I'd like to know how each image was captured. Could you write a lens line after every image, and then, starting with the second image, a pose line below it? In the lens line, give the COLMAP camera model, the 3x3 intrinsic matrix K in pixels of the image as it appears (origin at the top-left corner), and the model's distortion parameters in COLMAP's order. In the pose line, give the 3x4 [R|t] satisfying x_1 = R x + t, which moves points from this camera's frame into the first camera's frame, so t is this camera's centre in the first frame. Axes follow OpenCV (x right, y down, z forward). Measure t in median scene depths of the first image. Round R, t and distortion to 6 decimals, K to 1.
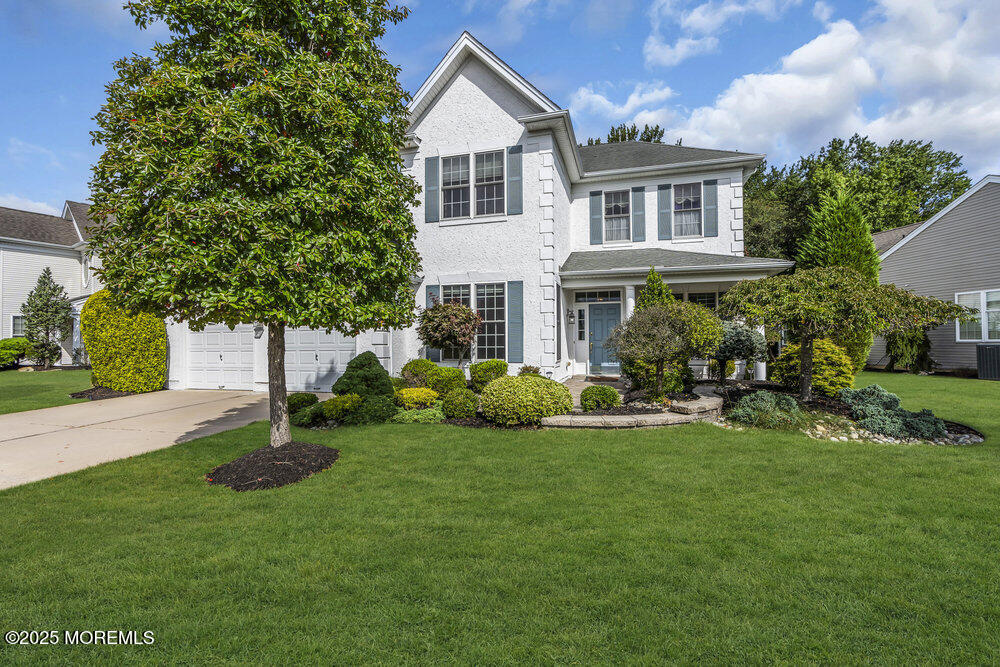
lens RADIAL K [[452.3, 0, 499.2], [0, 452.3, 337.3], [0, 0, 1]] dist [-0.001974, 0.000280]
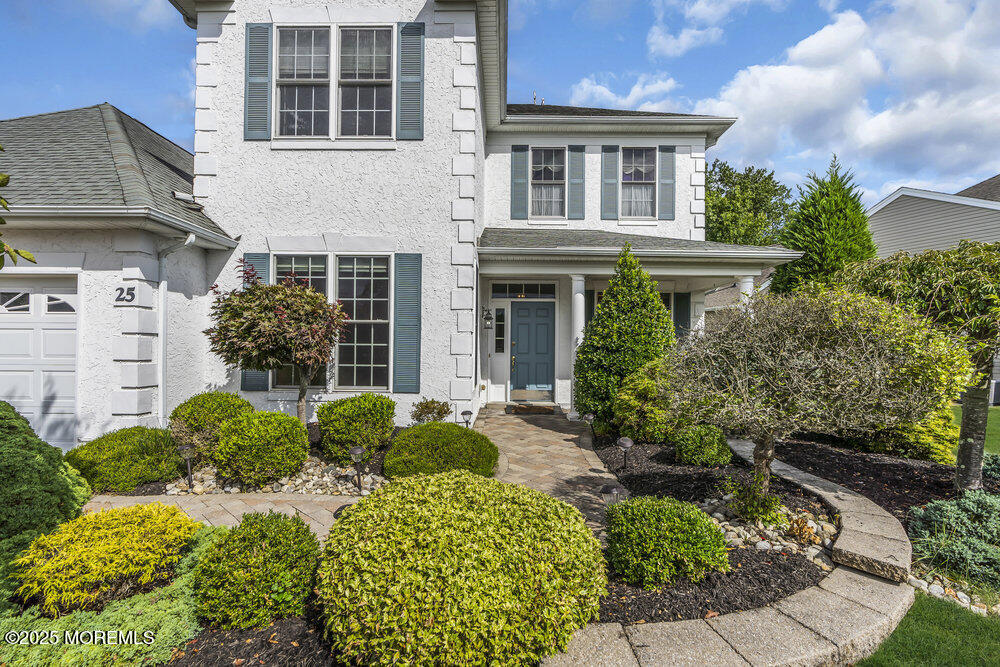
lens RADIAL K [[460.7, 0, 501.6], [0, 460.7, 346.2], [0, 0, 1]] dist [0.002133, 0.000385]
pose [[0.964346, 0.018055, 0.264028, -0.003304], [-0.021667, 0.999707, 0.010774, -0.012952], [-0.263756, -0.016110, 0.964455, 0.366958]]
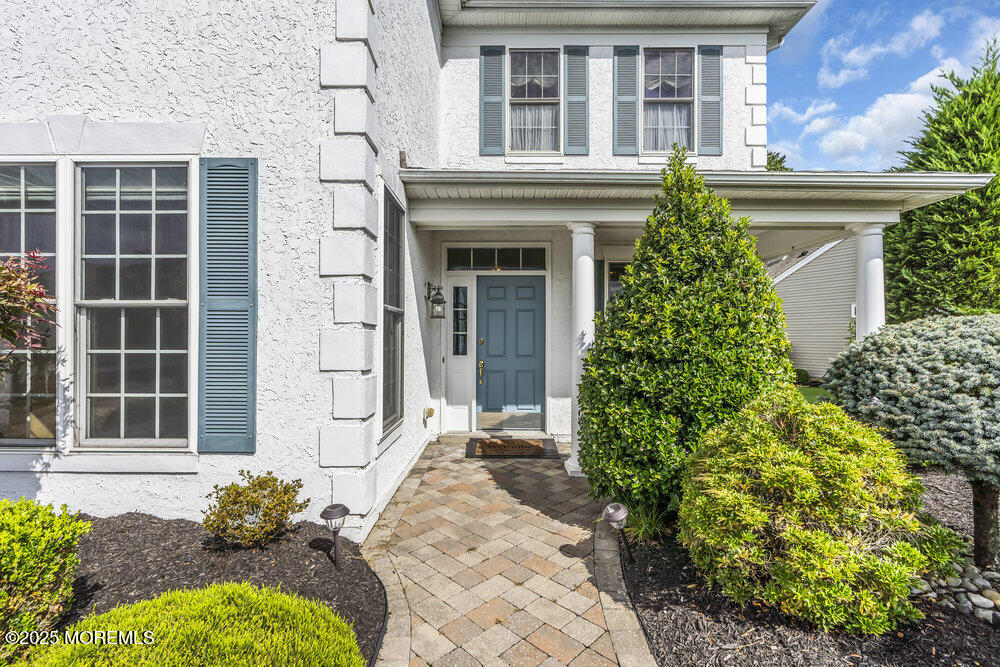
lens RADIAL K [[457.8, 0, 501.1], [0, 457.8, 338.1], [0, 0, 1]] dist [0.000661, -0.000240]
pose [[0.962790, 0.010667, 0.270042, 0.115276], [-0.014417, 0.999825, 0.011907, -0.019327], [-0.269867, -0.015358, 0.962775, 0.644955]]
